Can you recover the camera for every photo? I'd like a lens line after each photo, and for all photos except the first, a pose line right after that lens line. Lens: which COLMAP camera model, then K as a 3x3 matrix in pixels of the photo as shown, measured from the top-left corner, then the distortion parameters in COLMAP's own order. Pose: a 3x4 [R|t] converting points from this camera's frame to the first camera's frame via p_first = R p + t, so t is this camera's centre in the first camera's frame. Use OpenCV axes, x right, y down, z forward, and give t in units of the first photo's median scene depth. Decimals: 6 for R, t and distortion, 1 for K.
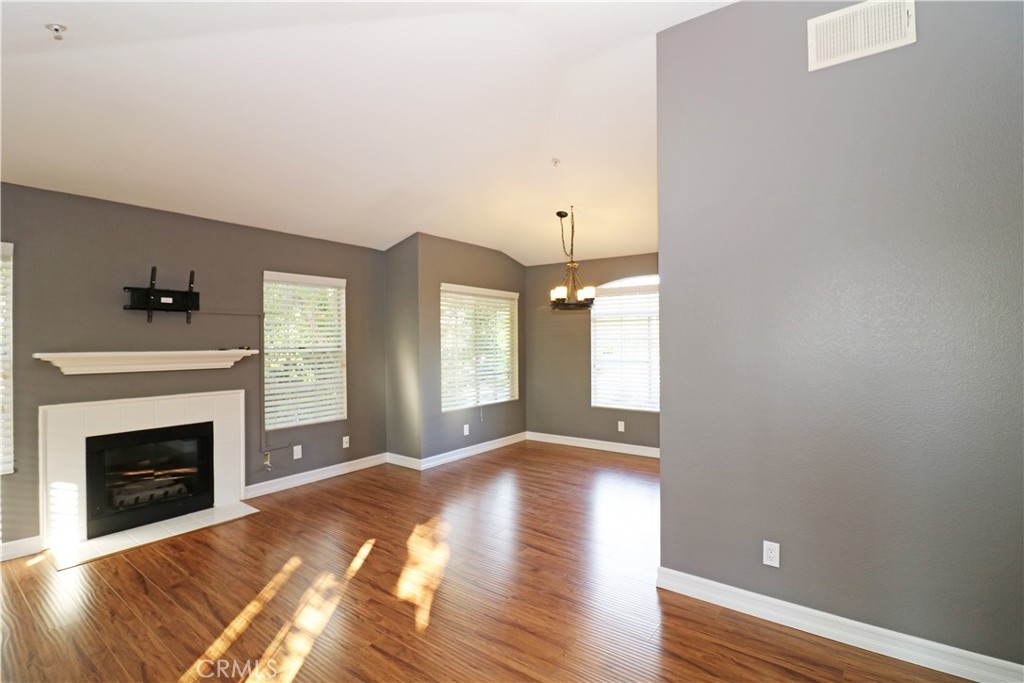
lens RADIAL K [[471.1, 0, 512.8], [0, 471.1, 342.0], [0, 0, 1]] dist [-0.008354, -0.007639]
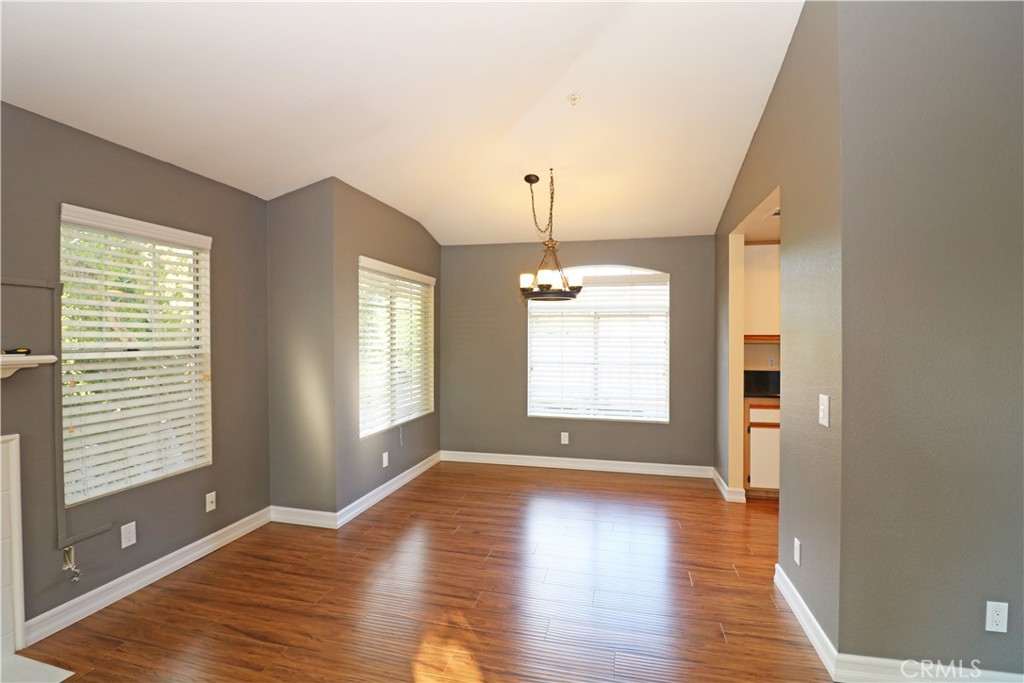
lens RADIAL K [[471.1, 0, 508.3], [0, 471.1, 341.6], [0, 0, 1]] dist [-0.008354, -0.007639]
pose [[0.922784, 0.003532, 0.385303, -0.231379], [-0.006481, 0.999959, 0.006355, -0.003597], [-0.385264, -0.008362, 0.922768, 0.283298]]
